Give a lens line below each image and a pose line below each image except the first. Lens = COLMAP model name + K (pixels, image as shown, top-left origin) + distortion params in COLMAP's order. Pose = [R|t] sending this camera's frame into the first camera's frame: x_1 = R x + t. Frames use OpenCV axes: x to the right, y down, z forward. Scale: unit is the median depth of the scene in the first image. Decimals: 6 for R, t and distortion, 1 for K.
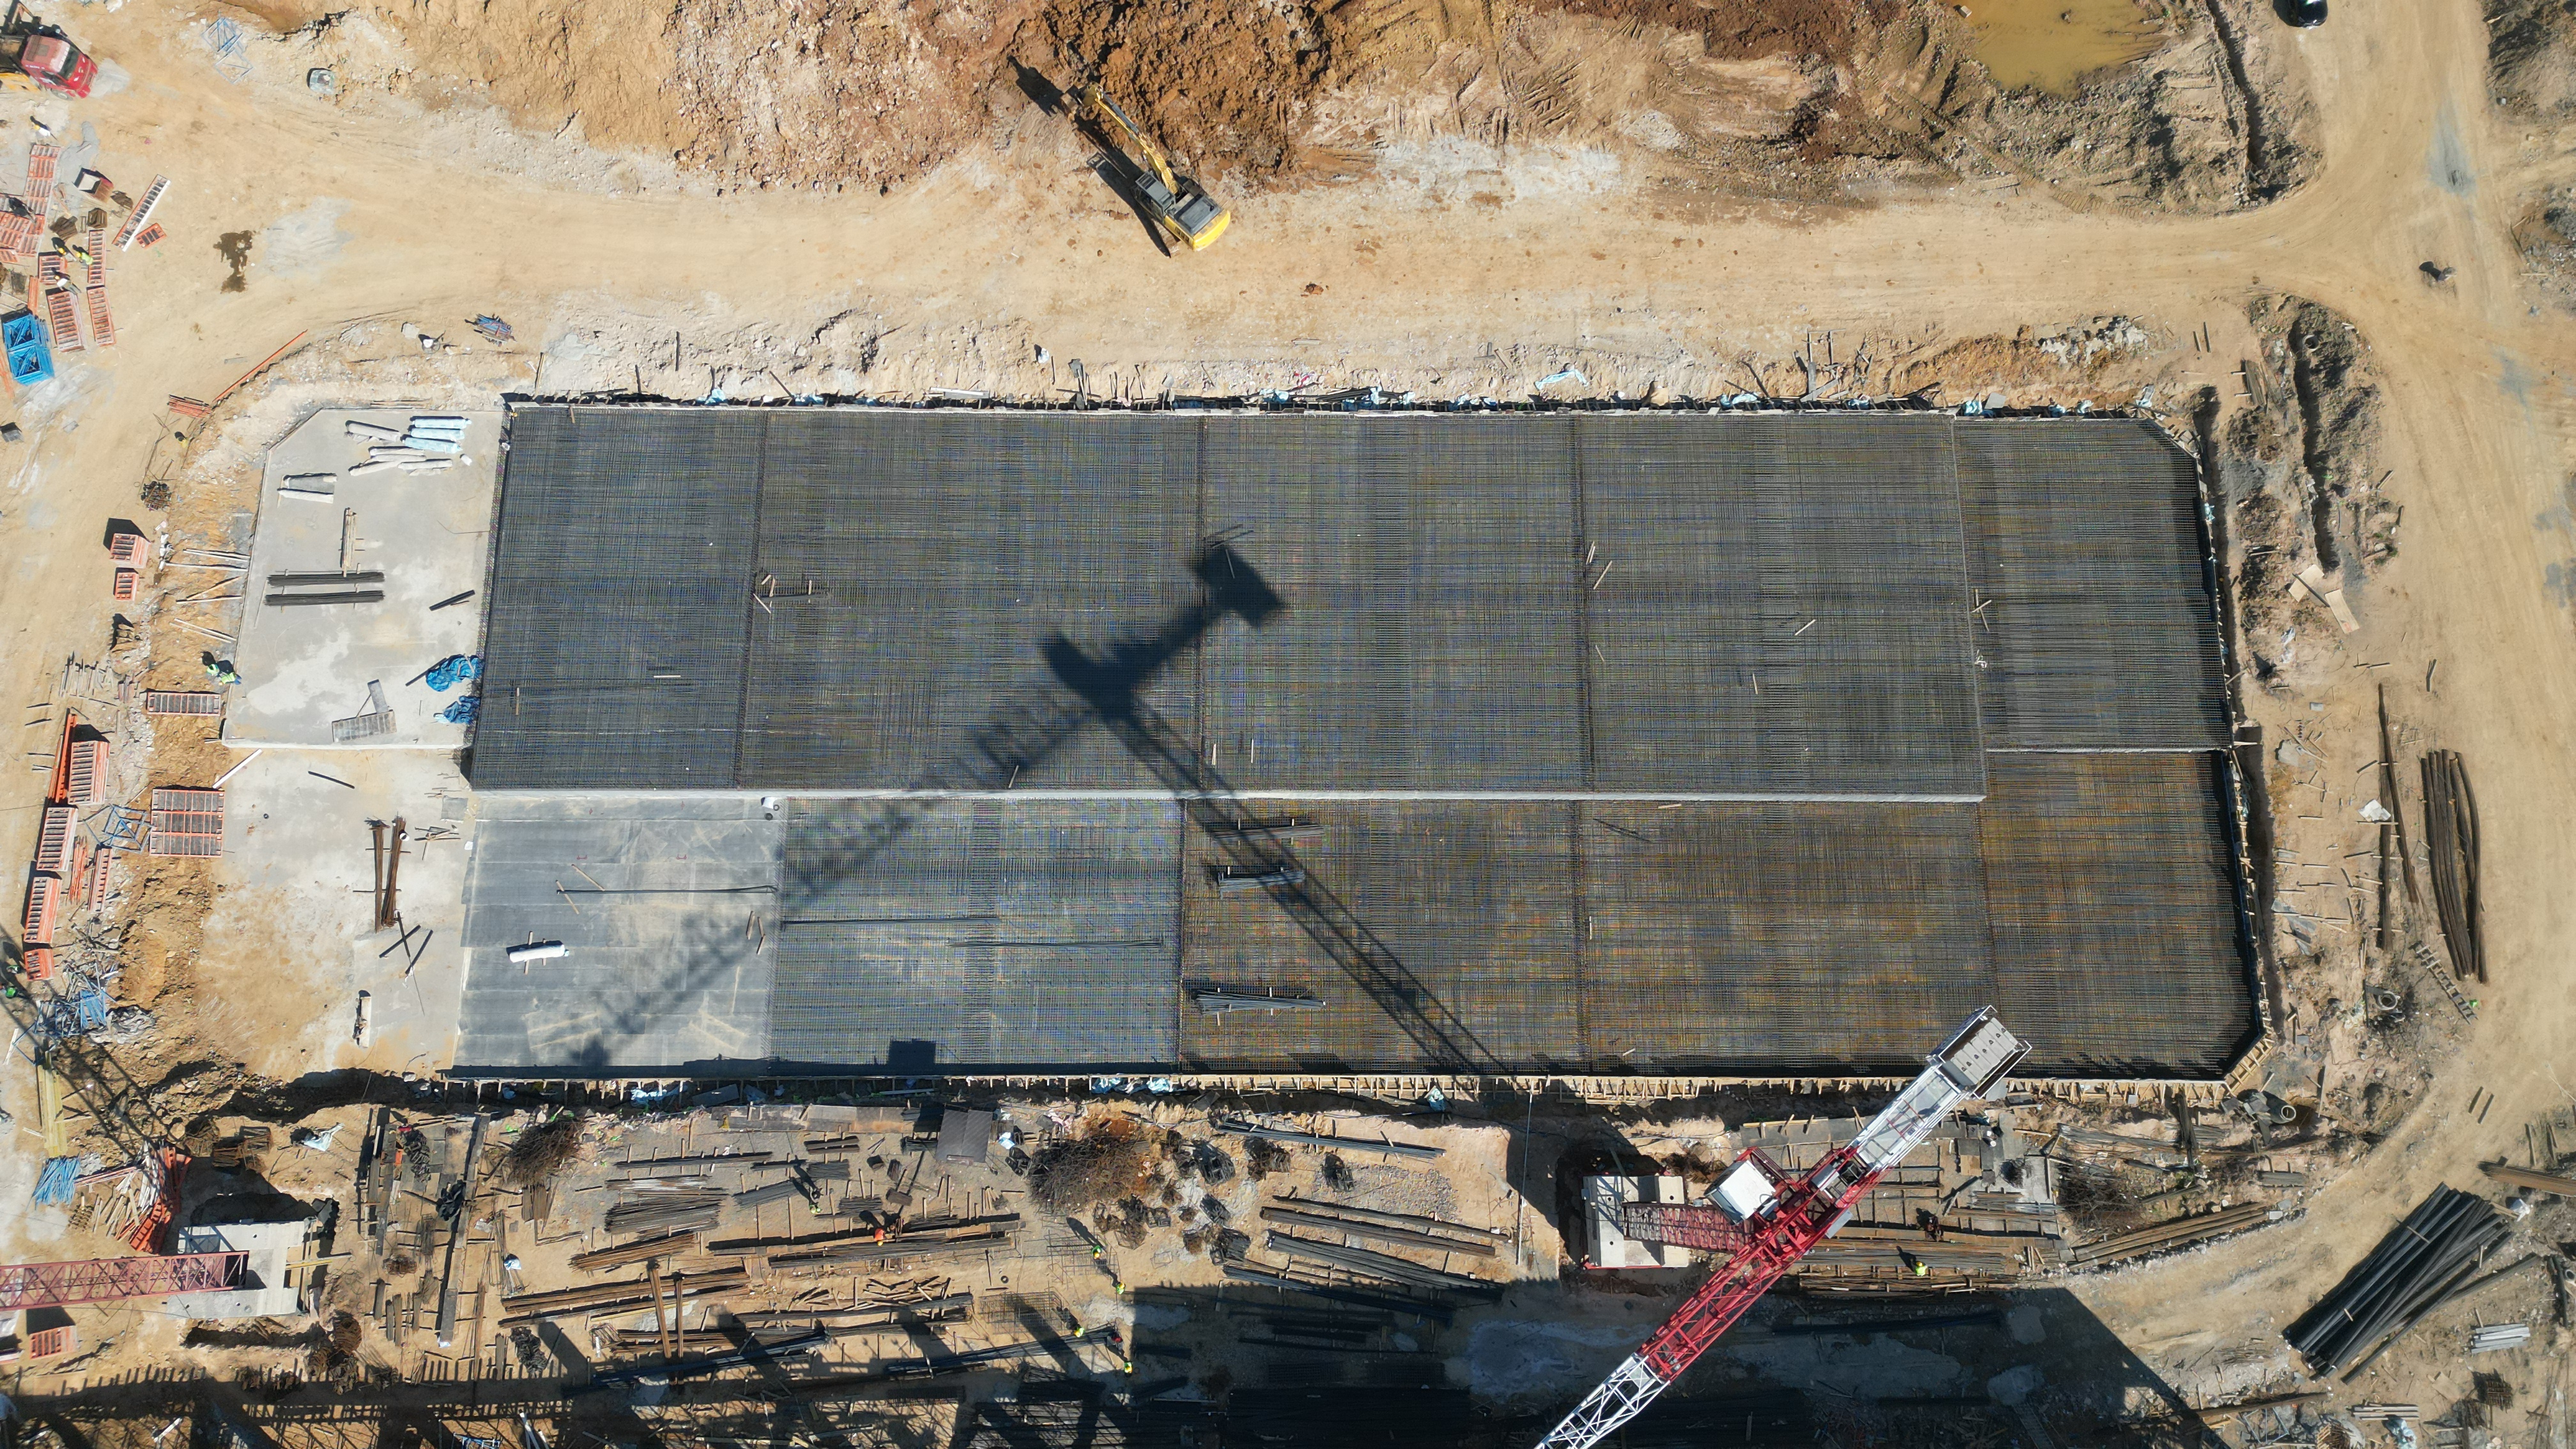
lens RADIAL K [[1795.3, 0, 1285.9], [0, 1795.3, 713.2], [0, 0, 1]] dist [0.074722, -0.071961]
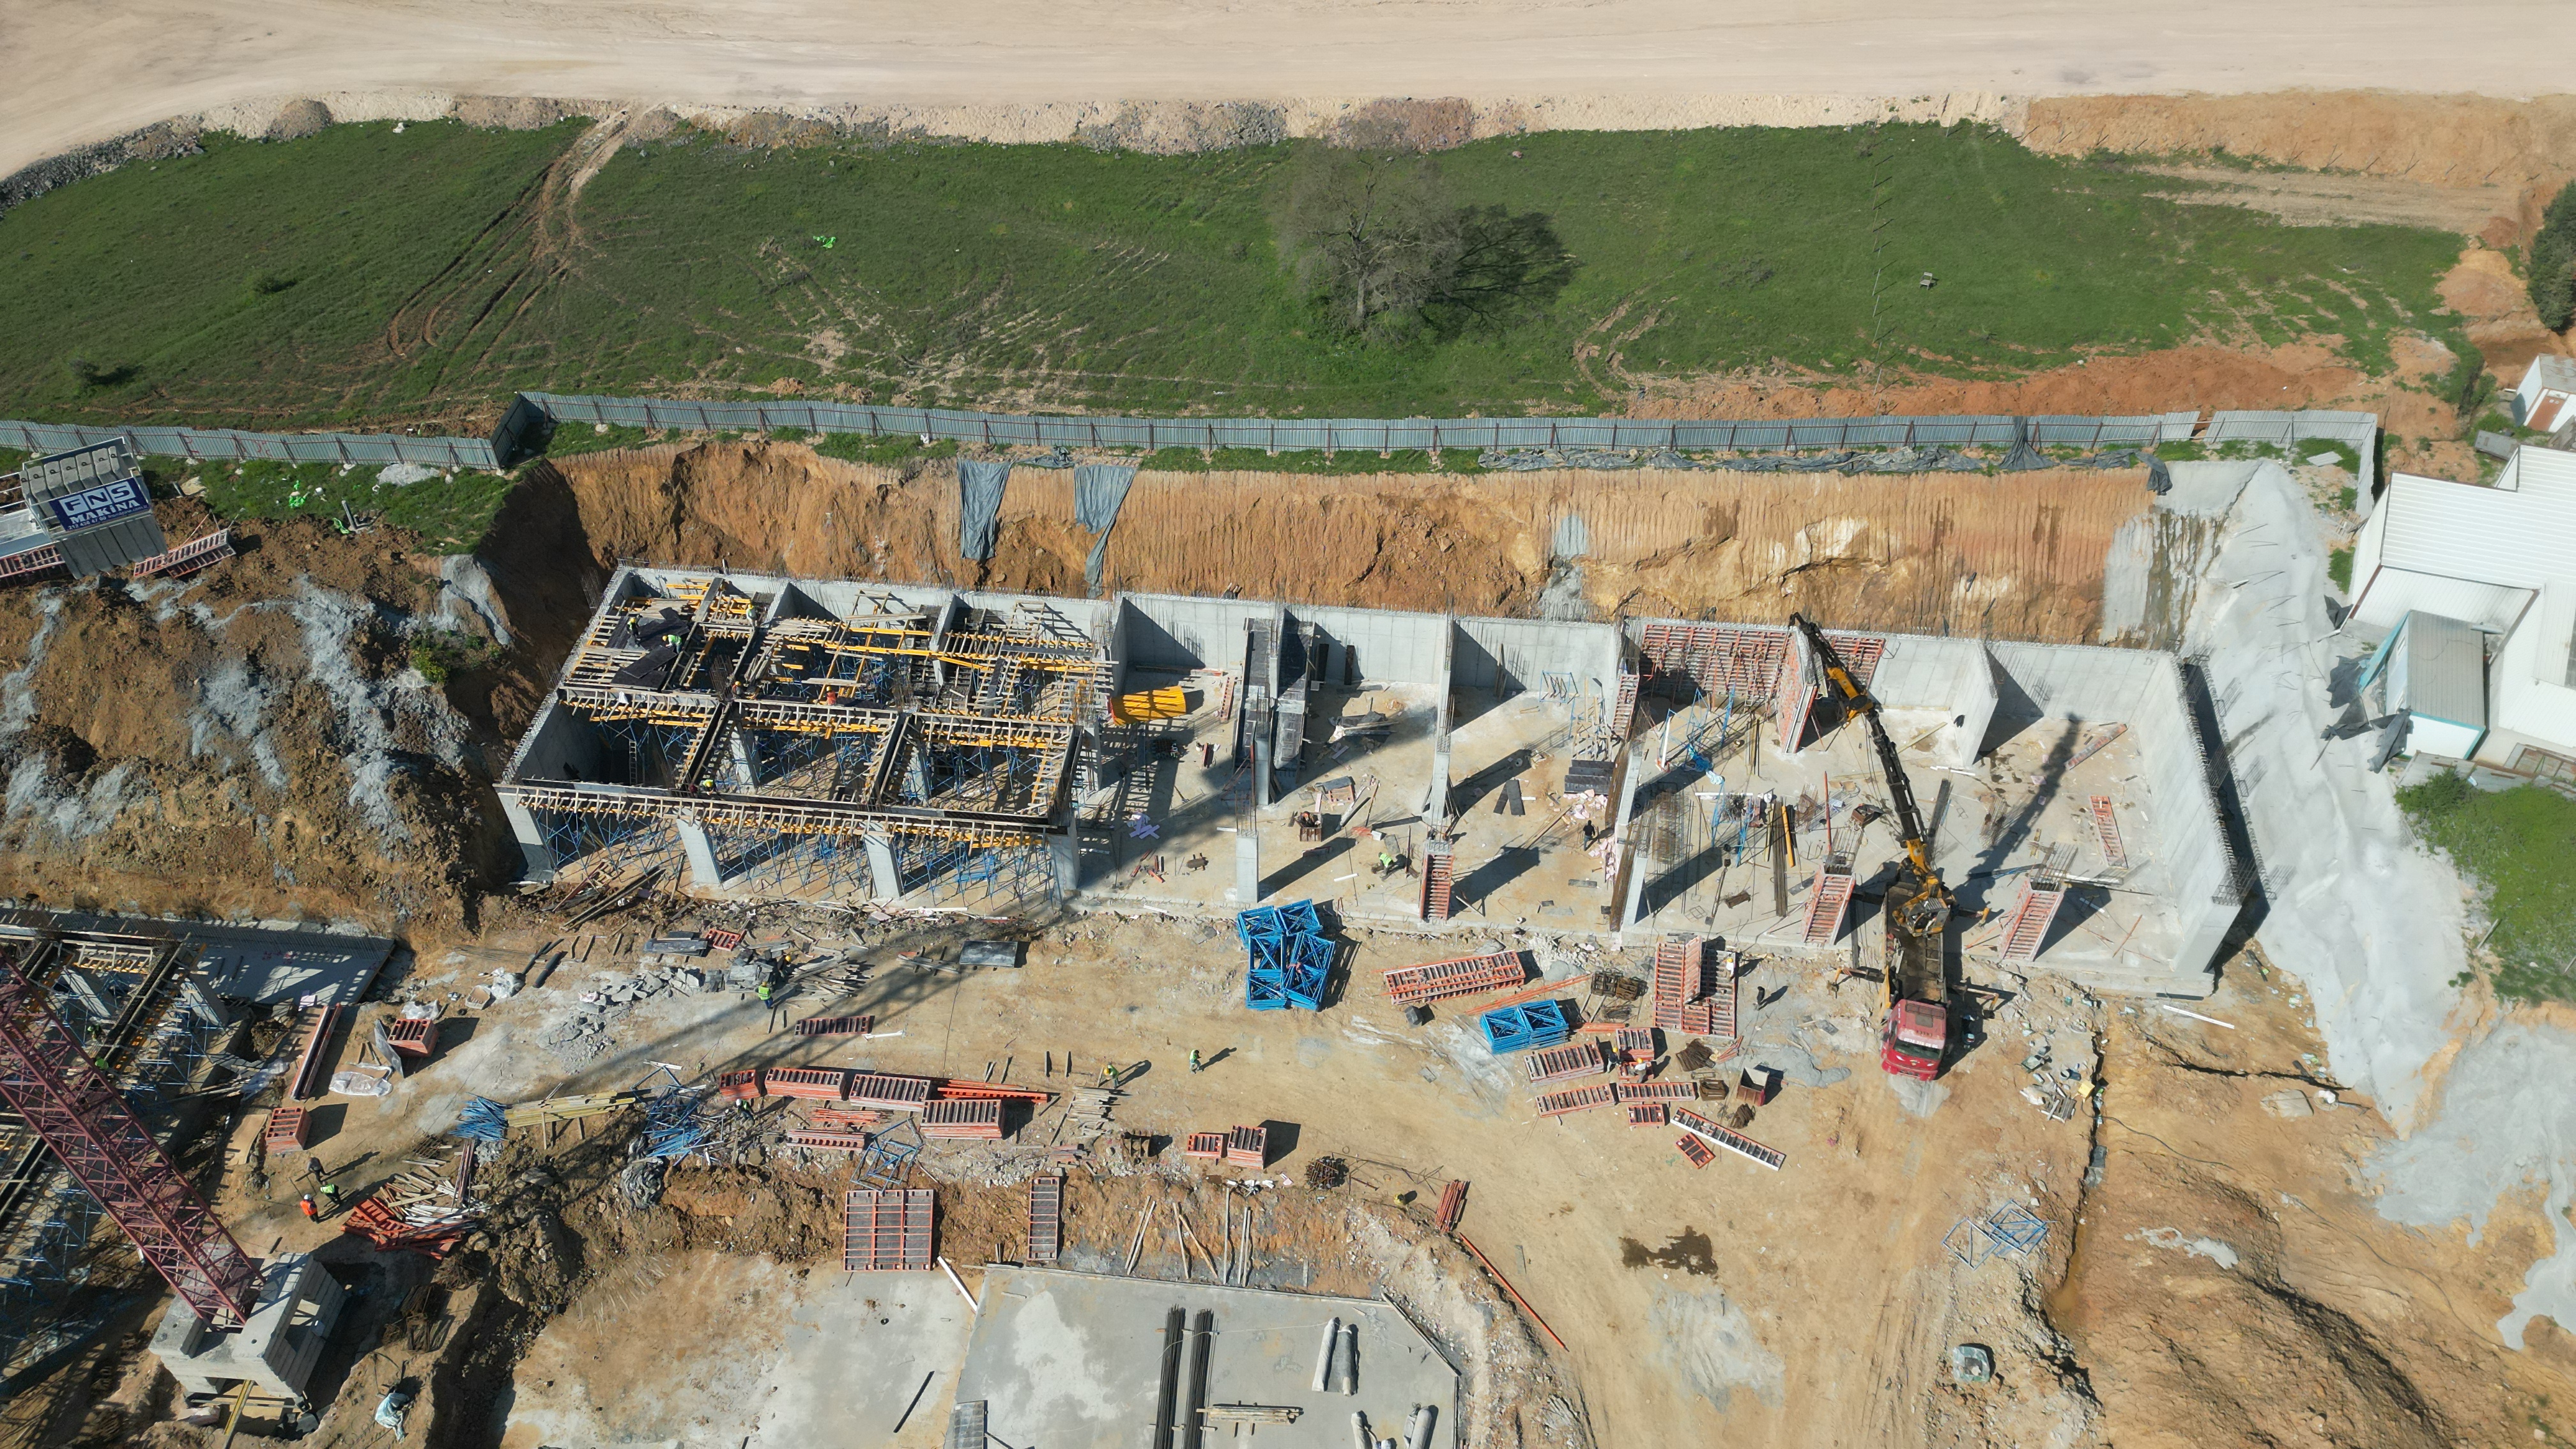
lens RADIAL K [[1790.1, 0, 1283.1], [0, 1790.1, 721.9], [0, 0, 1]] dist [0.073609, -0.075520]
pose [[-0.092723, 0.699248, -0.708841, -0.210270], [-0.966138, 0.108978, 0.233882, -0.299659], [0.240790, 0.706524, 0.665465, 0.354119]]
